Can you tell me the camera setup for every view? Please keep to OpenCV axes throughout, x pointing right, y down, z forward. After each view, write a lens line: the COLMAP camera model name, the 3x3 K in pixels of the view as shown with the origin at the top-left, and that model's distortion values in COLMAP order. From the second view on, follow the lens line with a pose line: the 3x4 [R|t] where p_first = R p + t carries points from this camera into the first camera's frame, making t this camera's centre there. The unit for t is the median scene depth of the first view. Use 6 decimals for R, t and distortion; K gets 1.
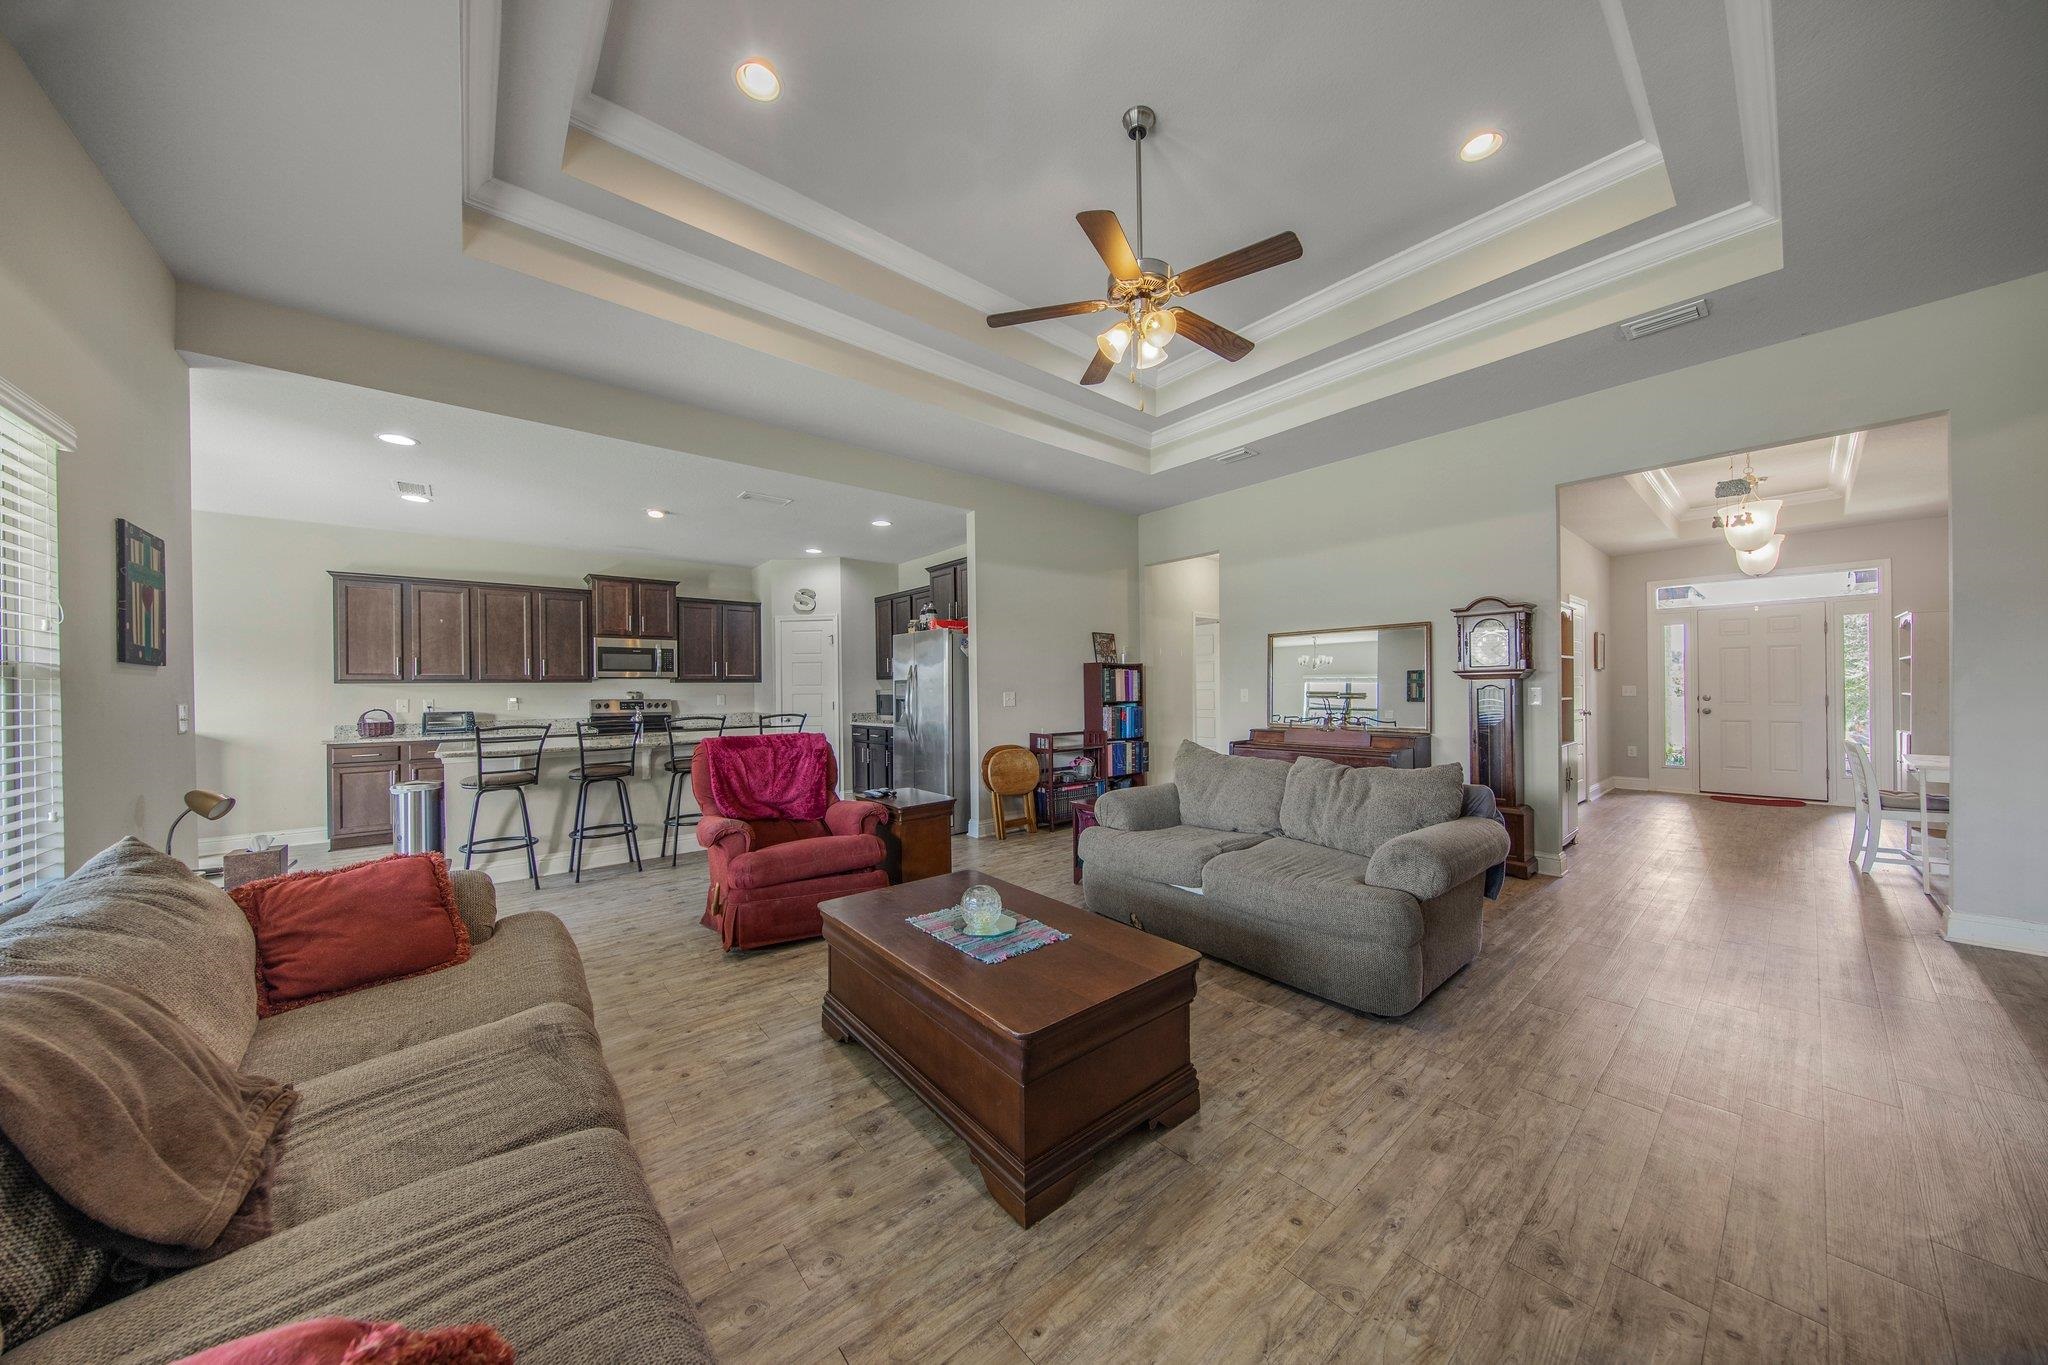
lens RADIAL K [[662.8, 0, 1027.4], [0, 662.8, 690.7], [0, 0, 1]] dist [0.002647, -0.000828]
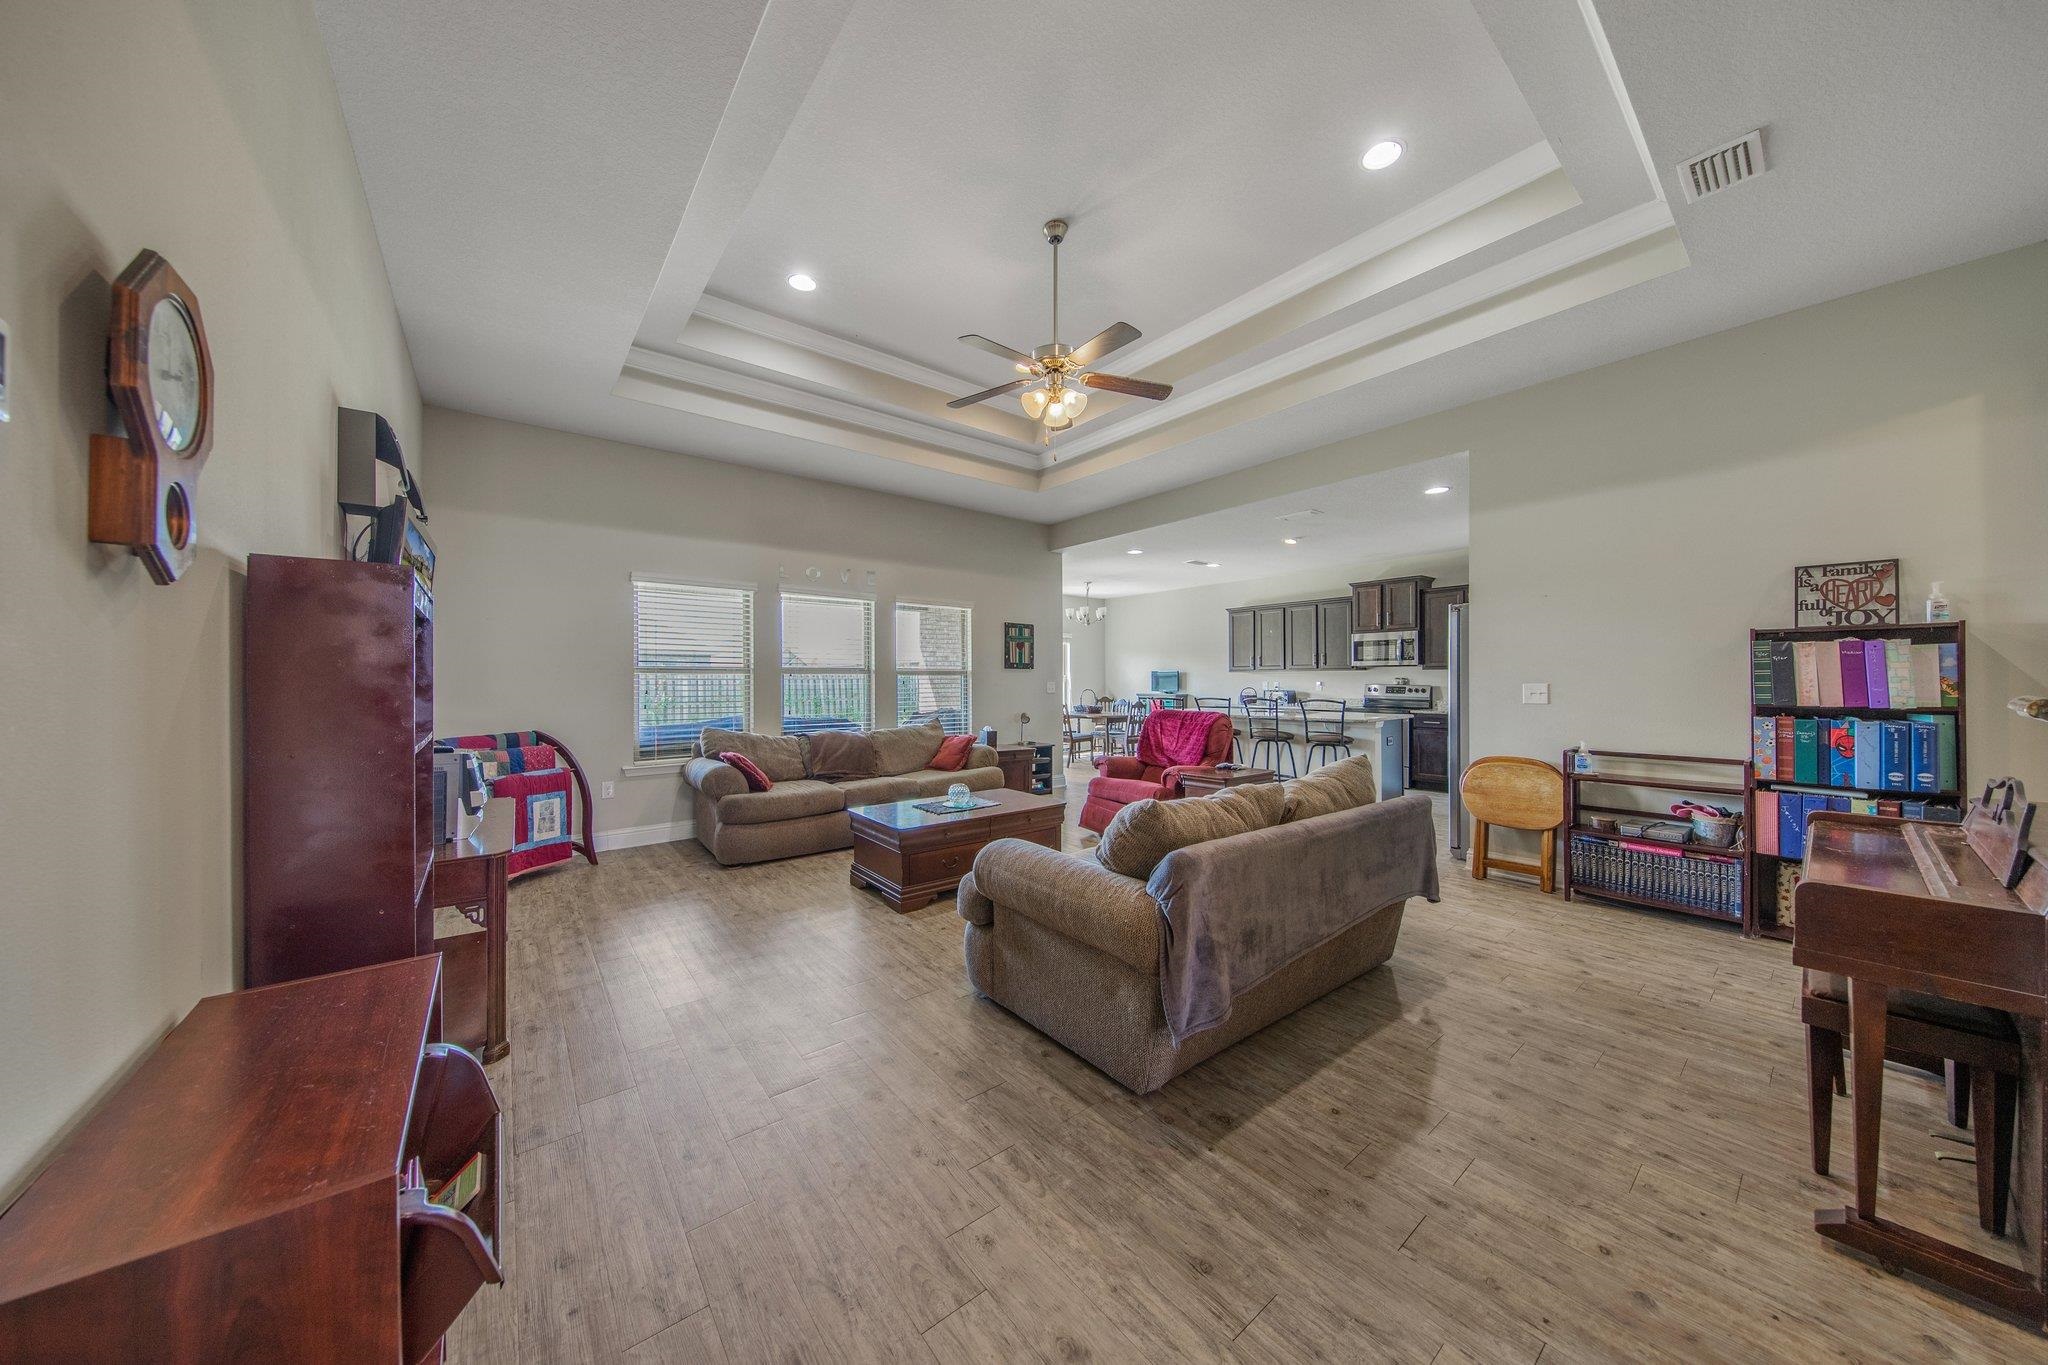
lens RADIAL K [[662.8, 0, 1018.9], [0, 662.8, 675.4], [0, 0, 1]] dist [0.002647, -0.000828]
pose [[-0.031290, 0.004562, -0.999500, 0.610585], [-0.001259, 0.999989, 0.004604, -0.007692], [0.999510, 0.001402, -0.031284, 0.413576]]
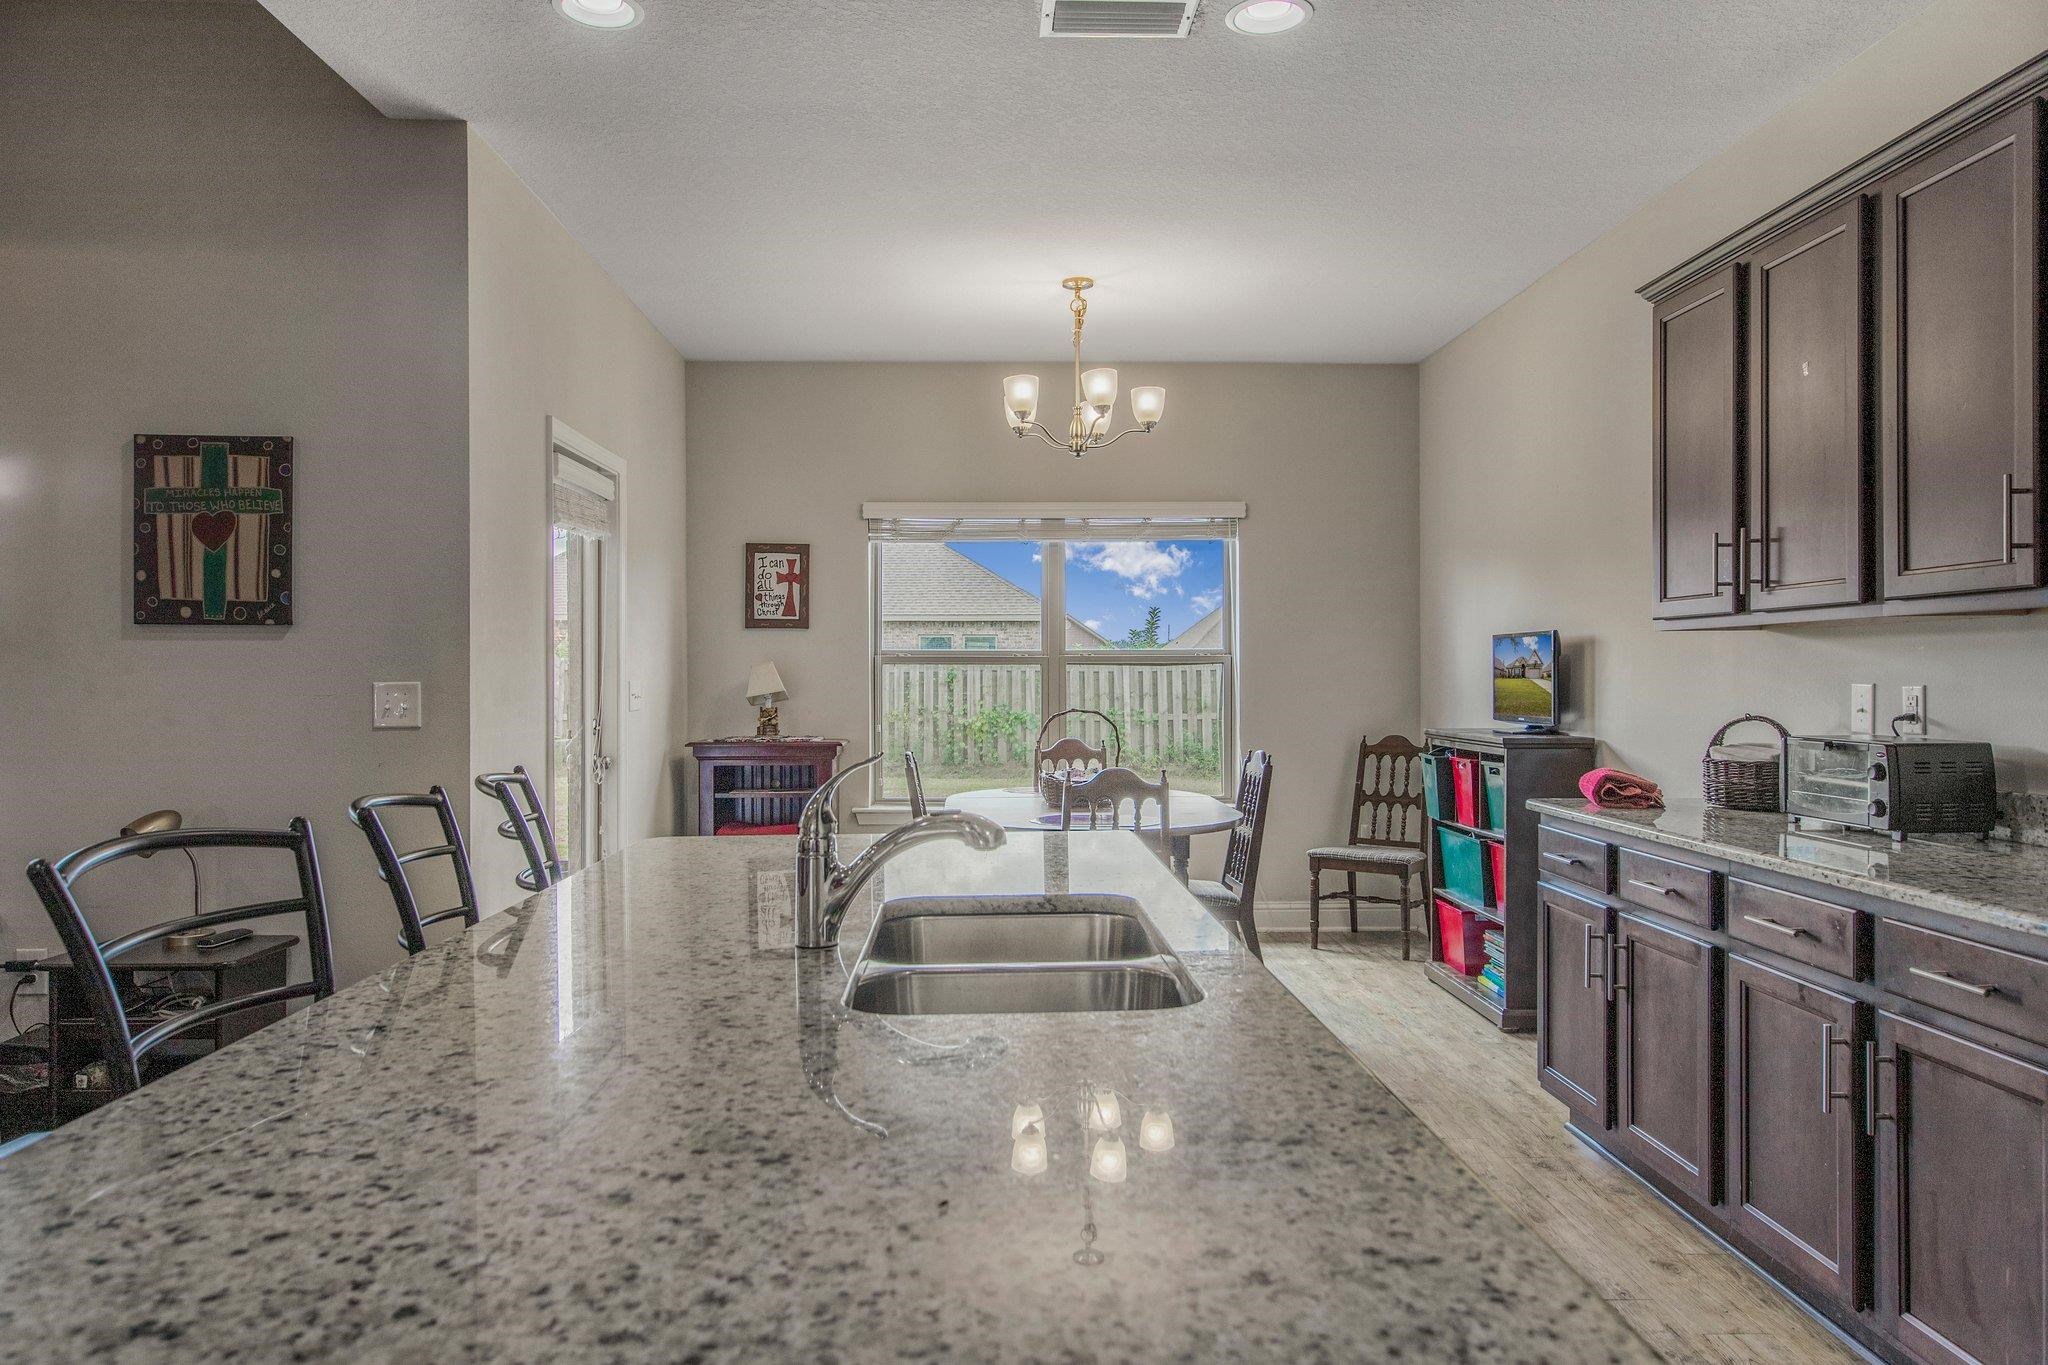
lens RADIAL K [[1340.7, 0, 1016.9], [0, 1340.7, 681.8], [0, 0, 1]] dist [0.015196, -0.004407]
pose [[-0.624094, 0.015499, -0.781196, -0.276560], [0.003769, 0.999851, 0.016826, 0.001336], [0.781341, 0.007556, -0.624059, 0.971076]]
